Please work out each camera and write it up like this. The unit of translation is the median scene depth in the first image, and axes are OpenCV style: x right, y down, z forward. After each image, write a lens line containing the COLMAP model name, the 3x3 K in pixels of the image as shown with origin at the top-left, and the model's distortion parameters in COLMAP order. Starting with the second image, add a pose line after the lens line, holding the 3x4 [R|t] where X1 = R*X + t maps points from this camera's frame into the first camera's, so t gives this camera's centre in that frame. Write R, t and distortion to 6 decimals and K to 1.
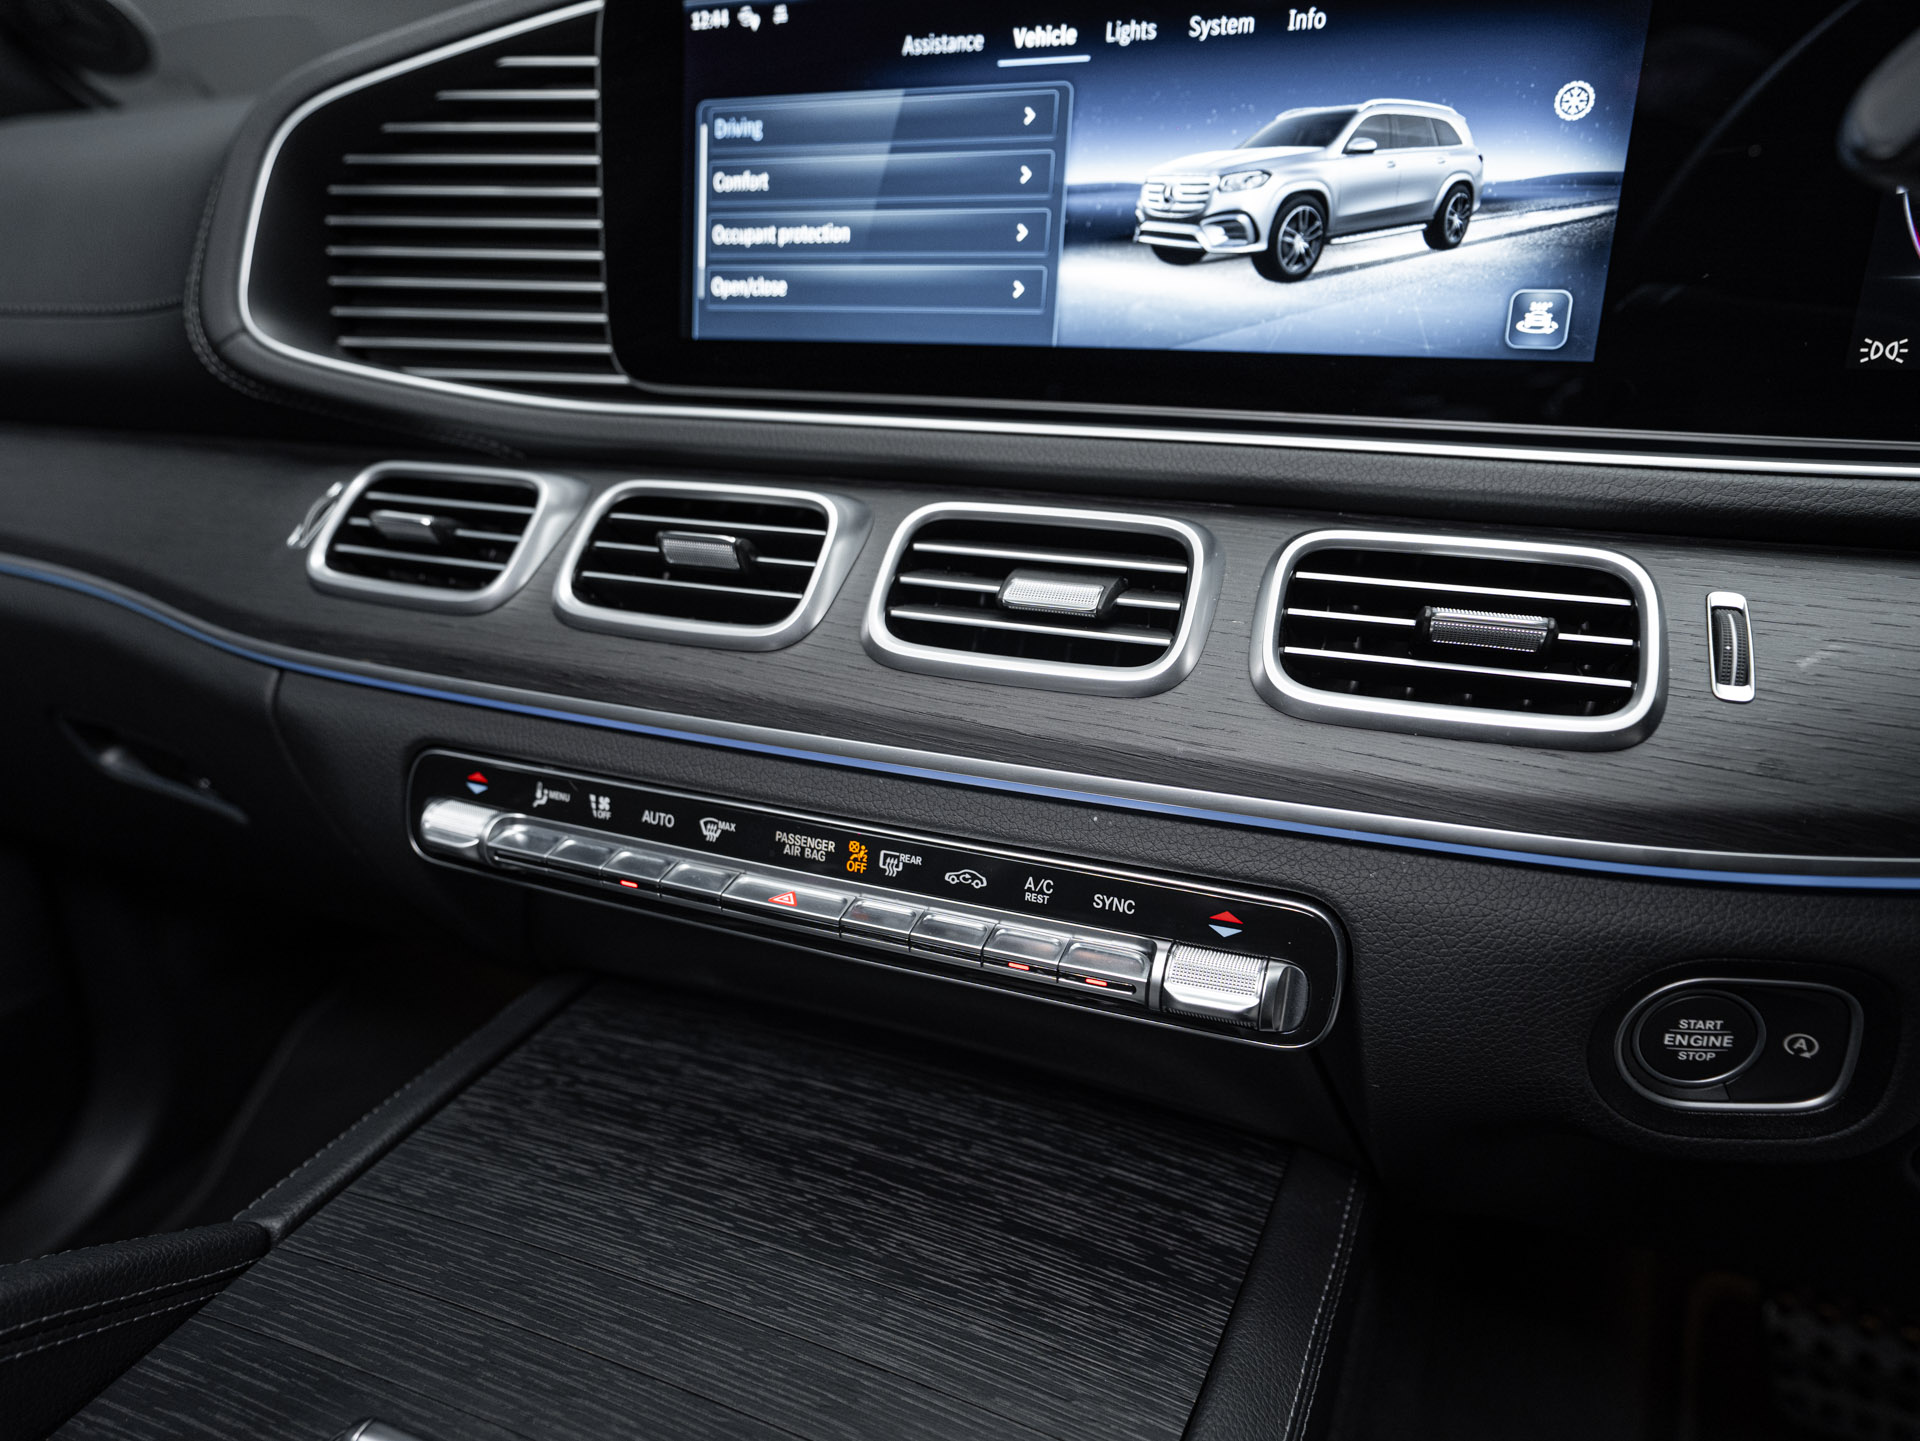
lens RADIAL K [[1203.5, 0, 956.6], [0, 1203.5, 715.5], [0, 0, 1]] dist [-0.057945, 0.053933]
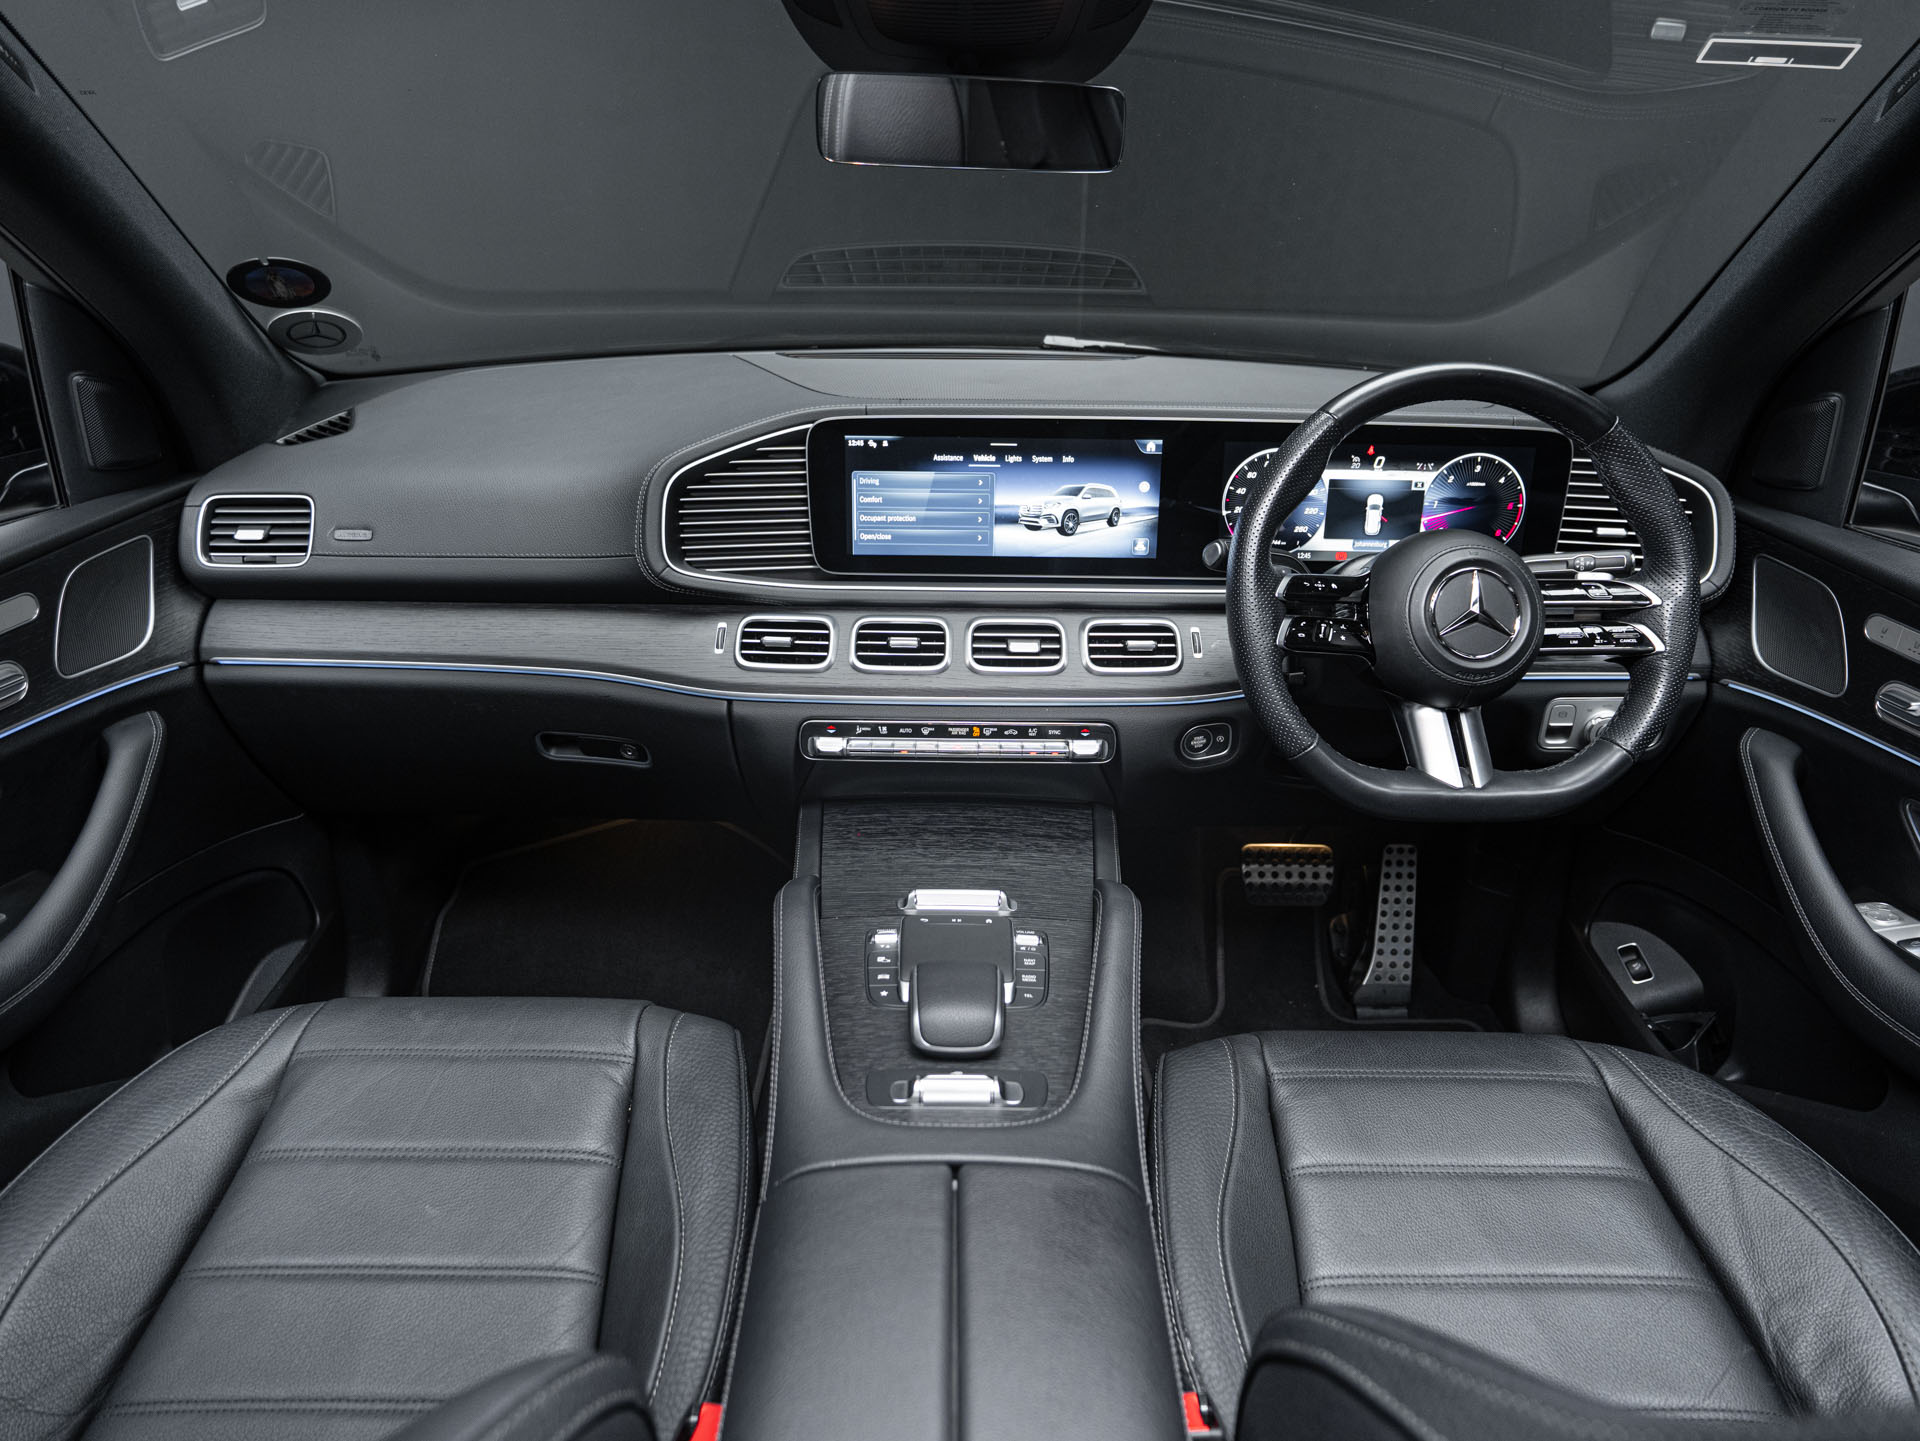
lens RADIAL K [[1203.5, 0, 956.6], [0, 1203.5, 715.5], [0, 0, 1]] dist [-0.057945, 0.053933]
pose [[0.930719, -0.152160, 0.332581, -1.164942], [0.117272, 0.985492, 0.122694, -0.323271], [-0.346425, -0.075191, 0.935060, -1.982034]]
